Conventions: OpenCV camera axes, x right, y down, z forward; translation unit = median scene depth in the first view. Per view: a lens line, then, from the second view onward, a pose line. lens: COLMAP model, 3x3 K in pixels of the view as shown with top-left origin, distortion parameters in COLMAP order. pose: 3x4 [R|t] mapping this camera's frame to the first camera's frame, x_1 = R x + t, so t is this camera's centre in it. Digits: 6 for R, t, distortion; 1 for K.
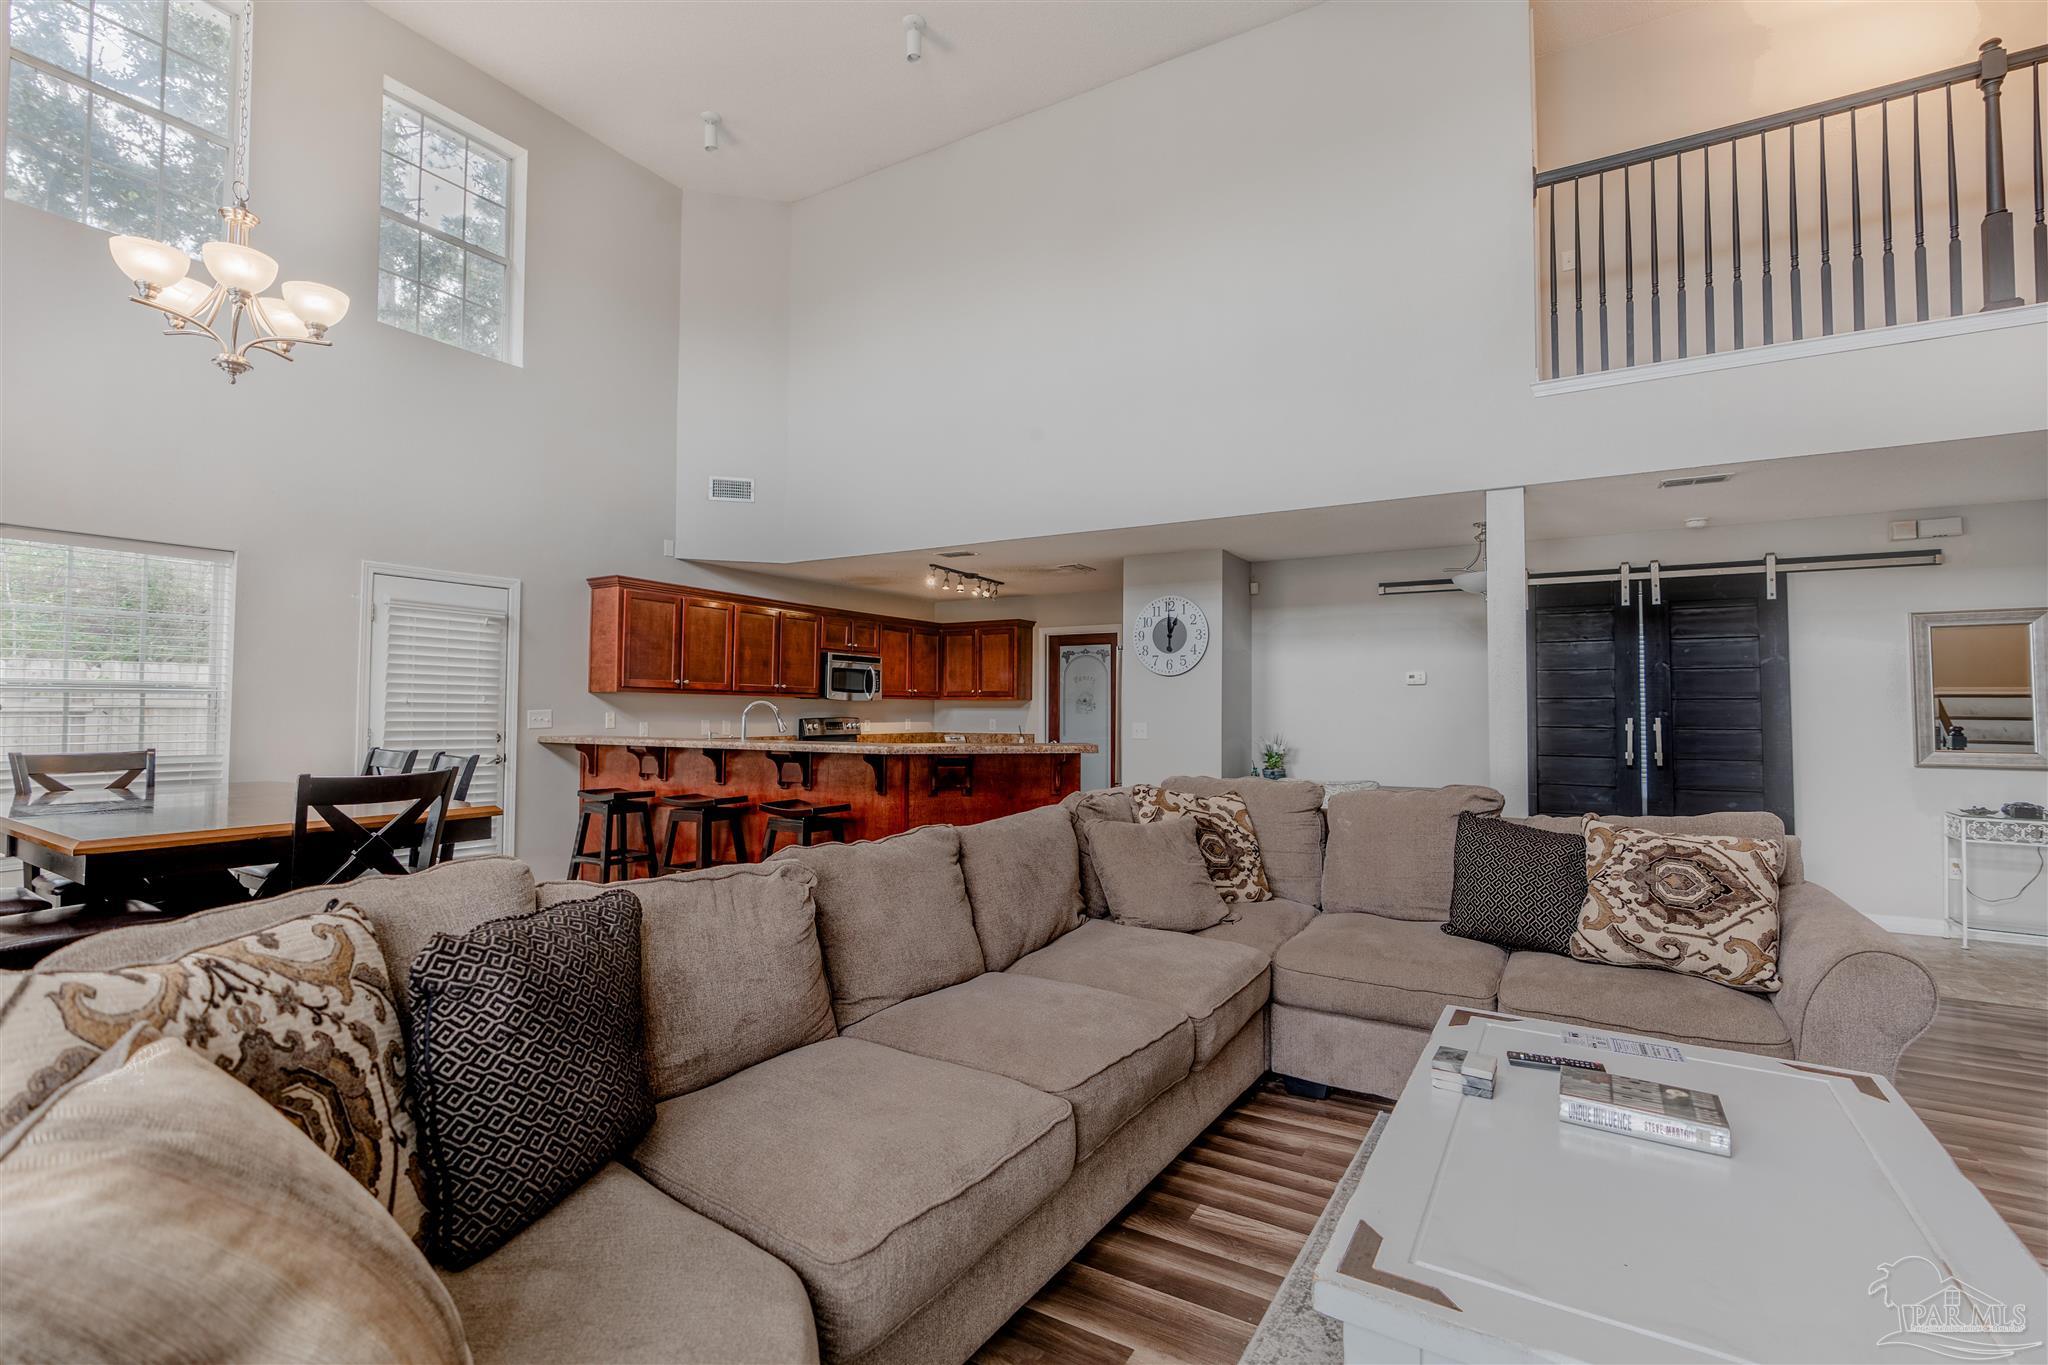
lens RADIAL K [[919.9, 0, 1016.7], [0, 919.9, 679.0], [0, 0, 1]] dist [-0.003518, 0.001048]
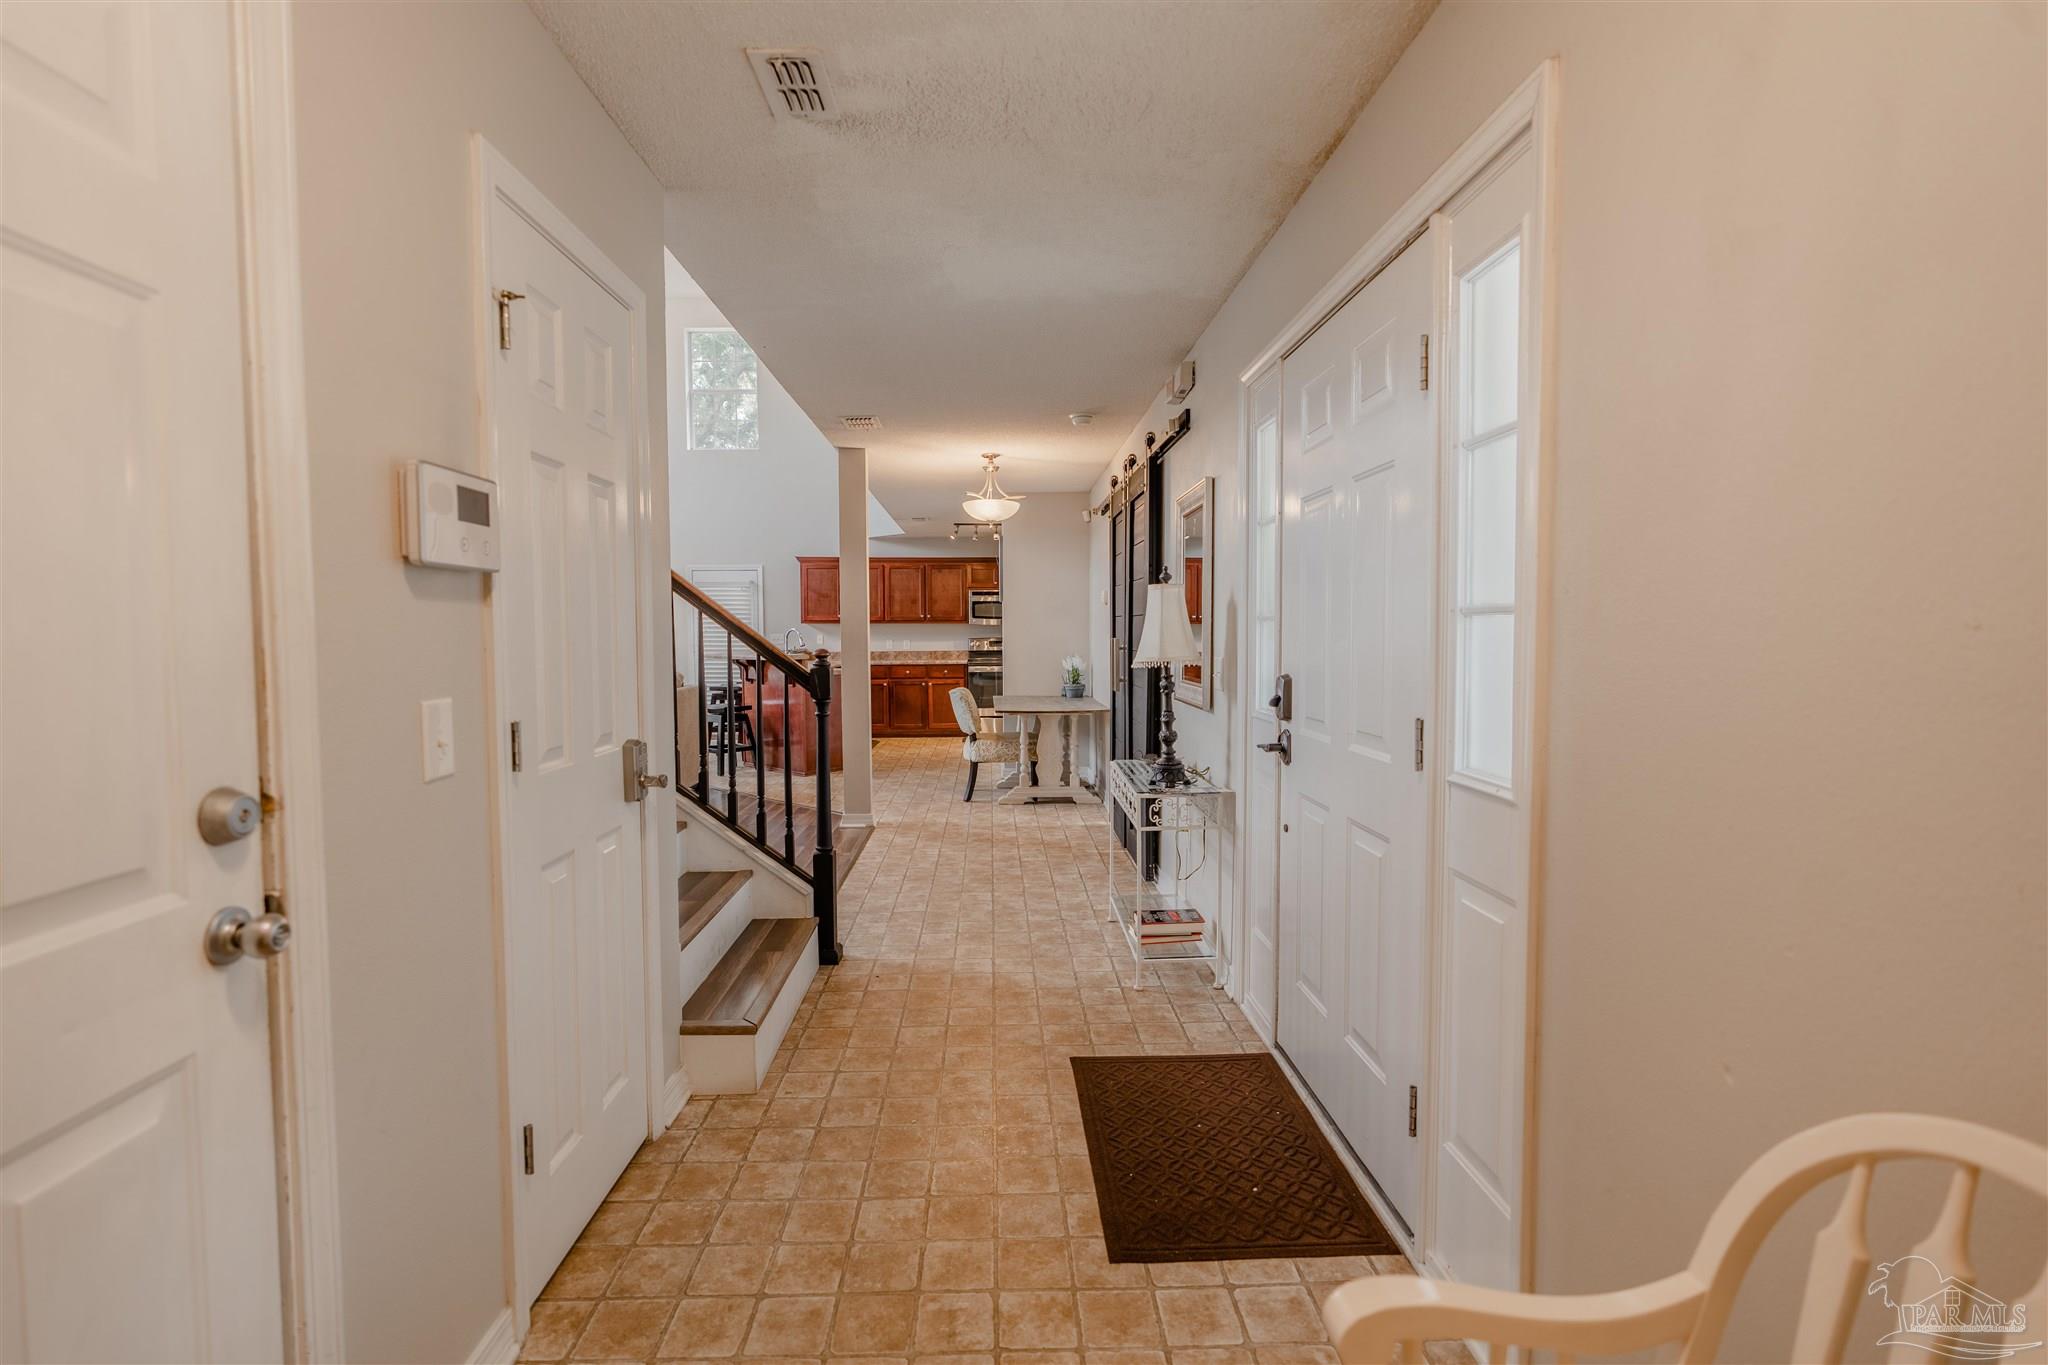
lens RADIAL K [[919.9, 0, 1016.7], [0, 919.9, 679.0], [0, 0, 1]] dist [-0.003518, 0.001048]
pose [[0.540152, 0.037998, -0.840709, 1.175051], [0.037081, 0.996935, 0.068883, 0.013422], [0.840750, -0.068382, 0.537088, 0.366836]]
